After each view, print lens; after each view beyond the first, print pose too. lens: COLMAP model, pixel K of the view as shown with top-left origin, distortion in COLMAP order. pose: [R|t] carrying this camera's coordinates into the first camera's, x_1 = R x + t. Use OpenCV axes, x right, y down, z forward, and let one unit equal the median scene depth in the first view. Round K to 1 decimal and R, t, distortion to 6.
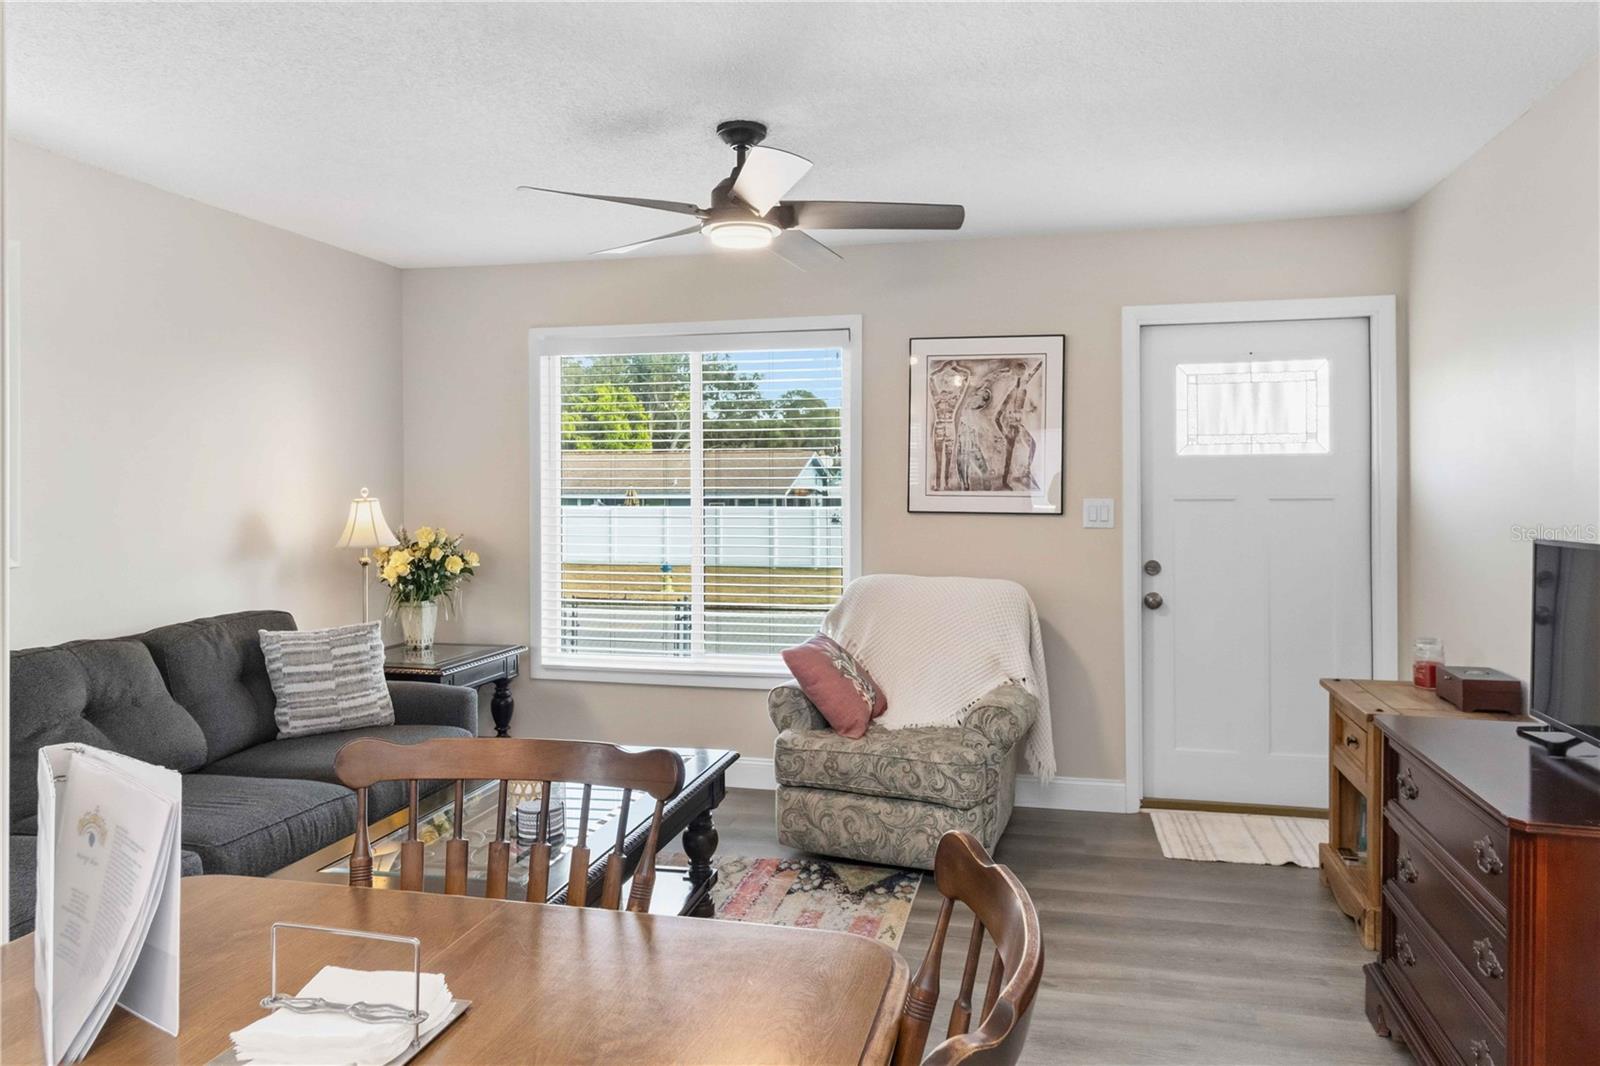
lens RADIAL K [[1072.5, 0, 809.0], [0, 1072.5, 529.9], [0, 0, 1]] dist [-0.000555, -0.002805]
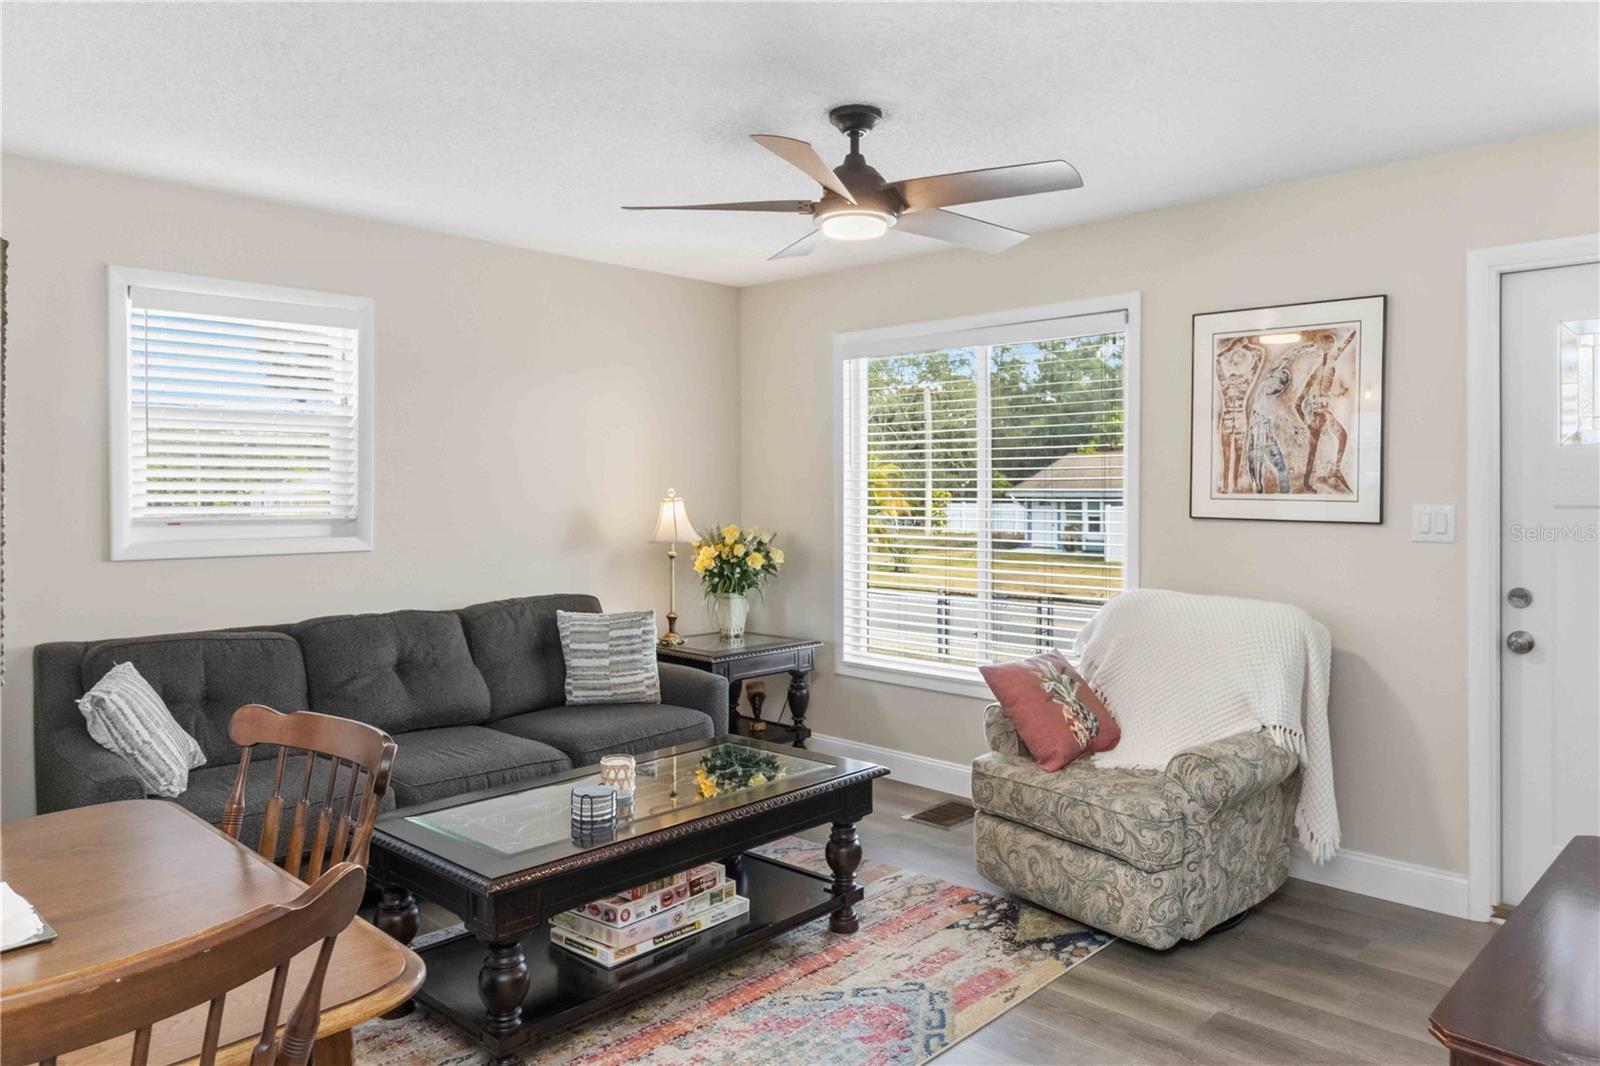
lens RADIAL K [[1072.5, 0, 809.0], [0, 1072.5, 529.9], [0, 0, 1]] dist [-0.000555, -0.002805]
pose [[0.862973, 0.020943, -0.504815, 0.305347], [-0.019926, 0.999774, 0.007413, -0.008456], [0.504856, 0.003661, 0.863196, 0.124222]]
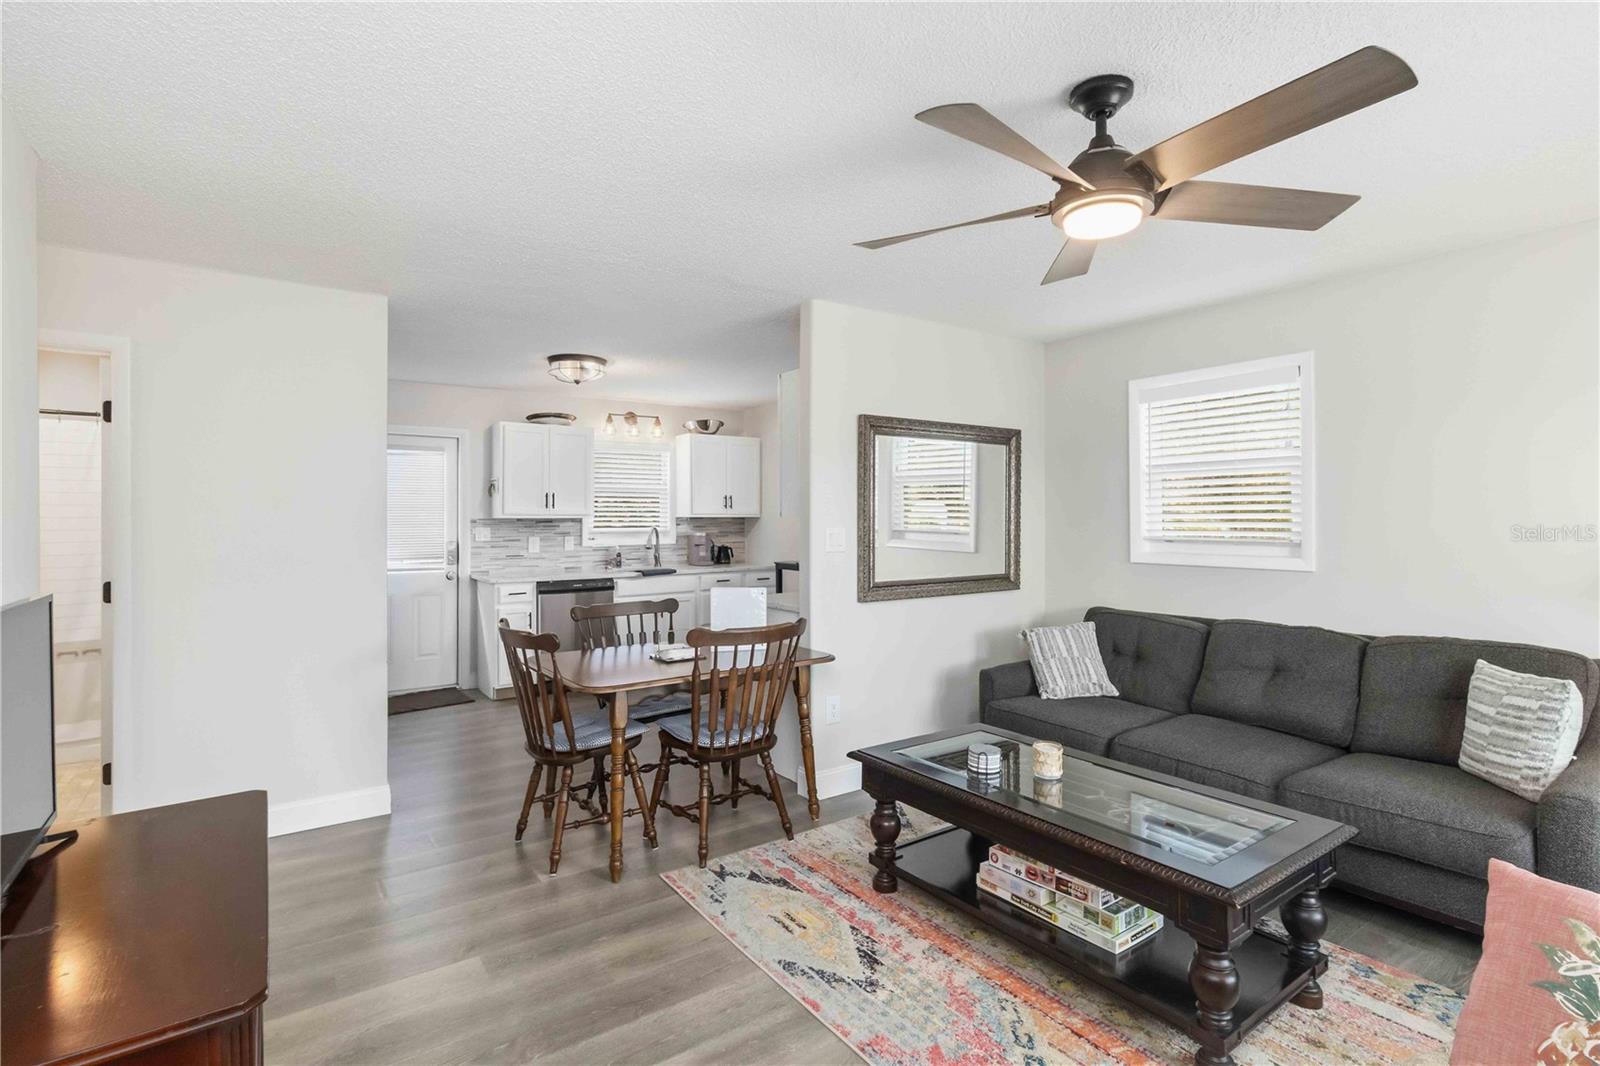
lens RADIAL K [[760.7, 0, 800.0], [0, 760.7, 533.0], [0, 0, 1]] dist [0.000649, 0.000282]
pose [[-0.660251, 0.019203, -0.750799, 0.427166], [-0.020623, 0.998833, 0.043683, -0.041496], [0.750761, 0.044325, -0.659085, 0.961901]]
